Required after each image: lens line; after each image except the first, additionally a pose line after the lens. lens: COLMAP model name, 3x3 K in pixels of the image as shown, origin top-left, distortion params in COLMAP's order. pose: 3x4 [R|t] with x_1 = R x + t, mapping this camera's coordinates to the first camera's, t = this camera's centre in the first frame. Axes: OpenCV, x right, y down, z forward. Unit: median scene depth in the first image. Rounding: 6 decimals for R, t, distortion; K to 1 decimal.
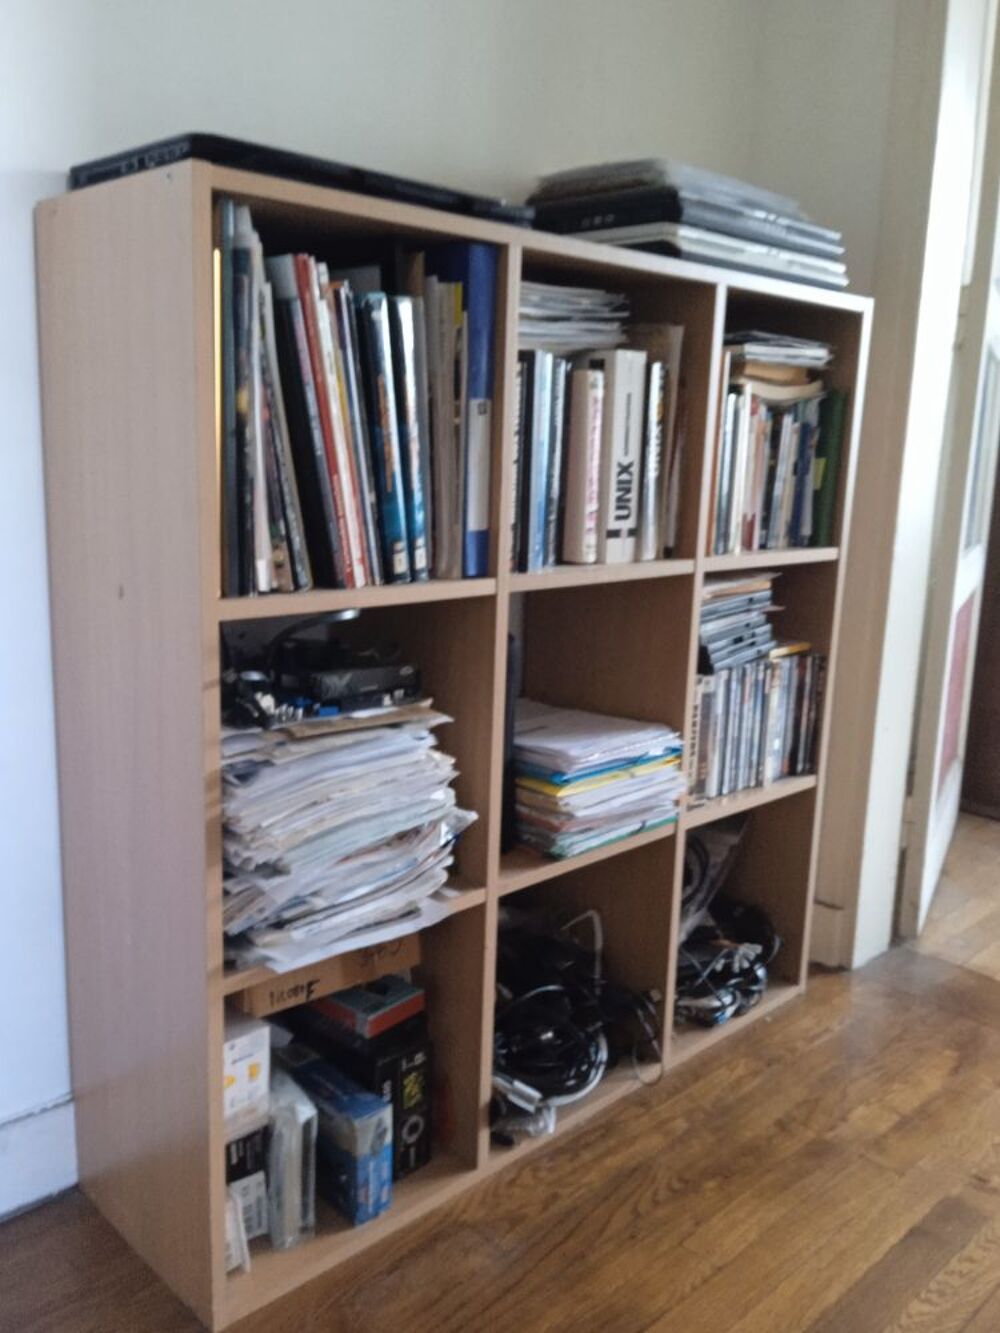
lens RADIAL K [[1147.0, 0, 500.0], [0, 1147.0, 666.5], [0, 0, 1]] dist [0.095948, -0.185606]
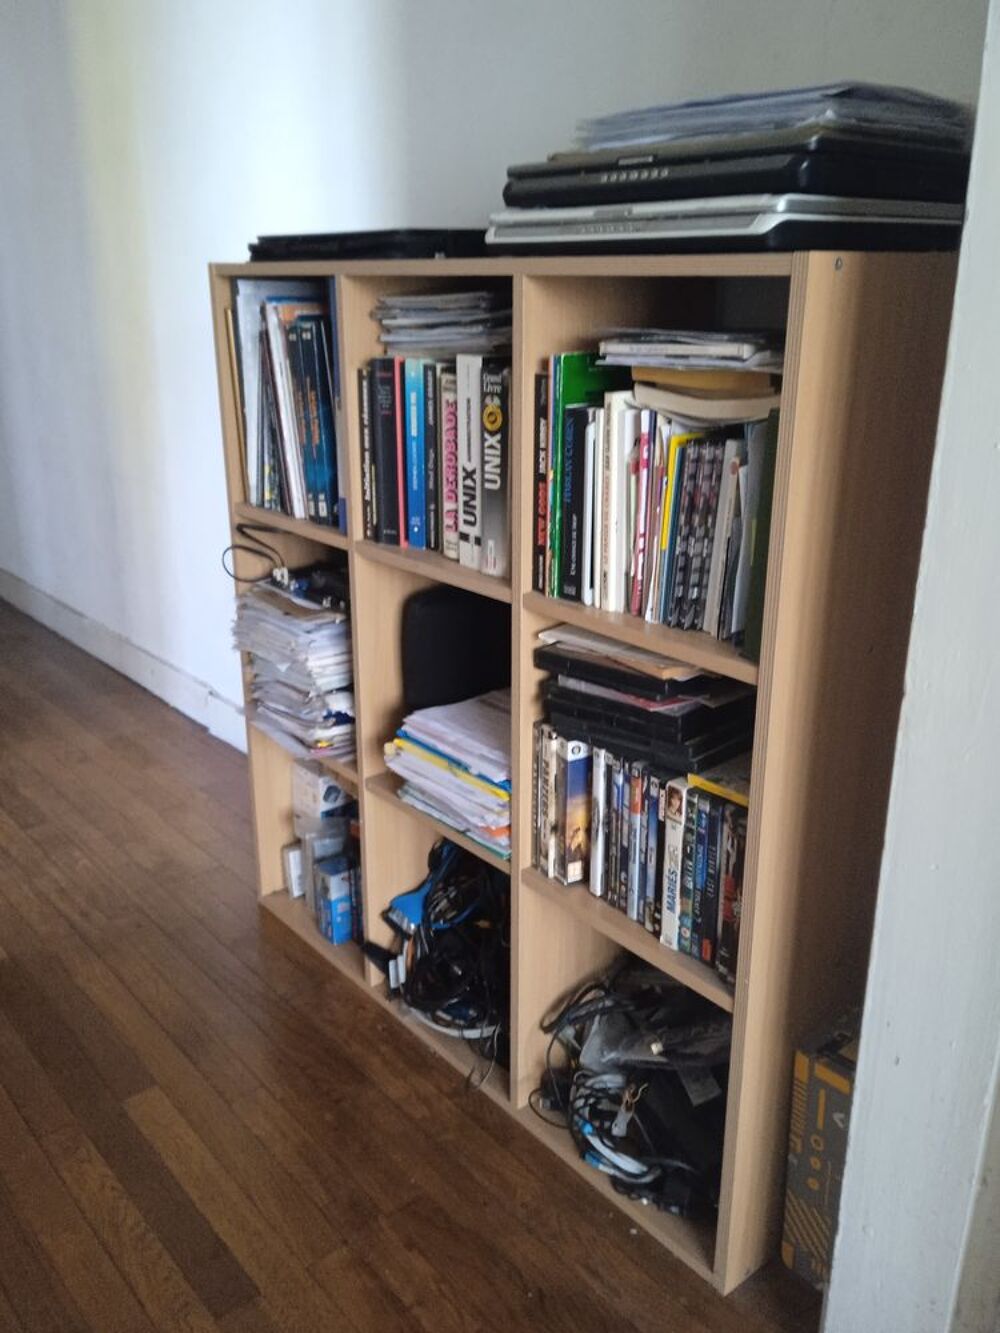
lens RADIAL K [[1147.0, 0, 500.0], [0, 1147.0, 666.5], [0, 0, 1]] dist [0.095948, -0.185606]
pose [[-0.089761, 0.288785, -0.953177, 1.090405], [-0.203542, 0.931522, 0.301392, -0.319814], [0.974943, 0.221065, -0.024834, 1.081671]]
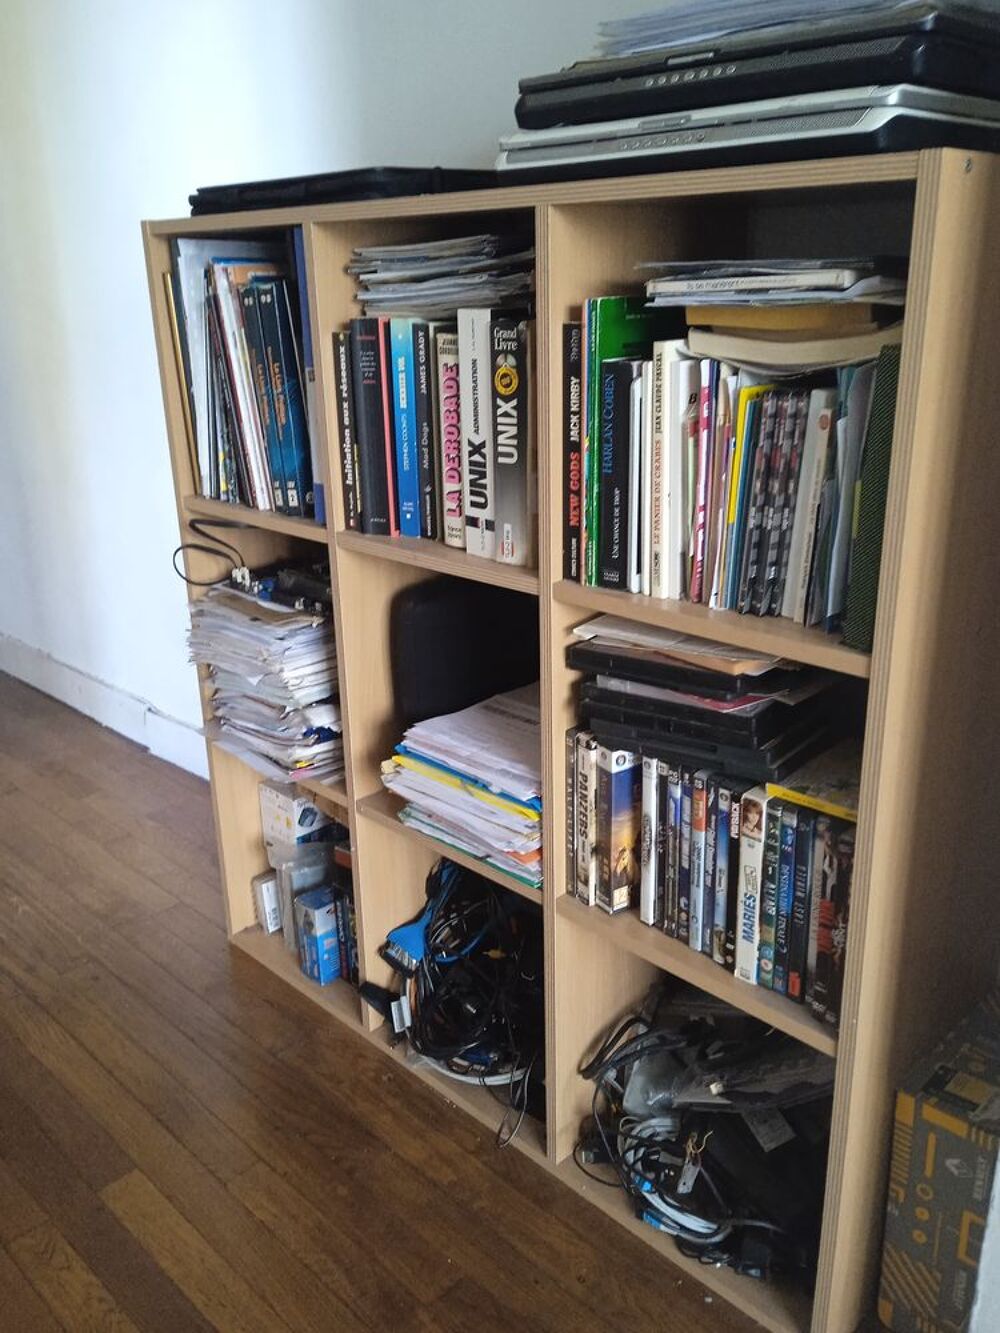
lens RADIAL K [[1135.7, 0, 497.8], [0, 1135.7, 671.8], [0, 0, 1]] dist [0.101643, -0.182626]
pose [[-0.001045, 0.302440, -0.953168, 0.961762], [-0.178858, 0.937742, 0.297742, -0.270119], [0.983874, 0.170793, 0.053114, 0.993909]]
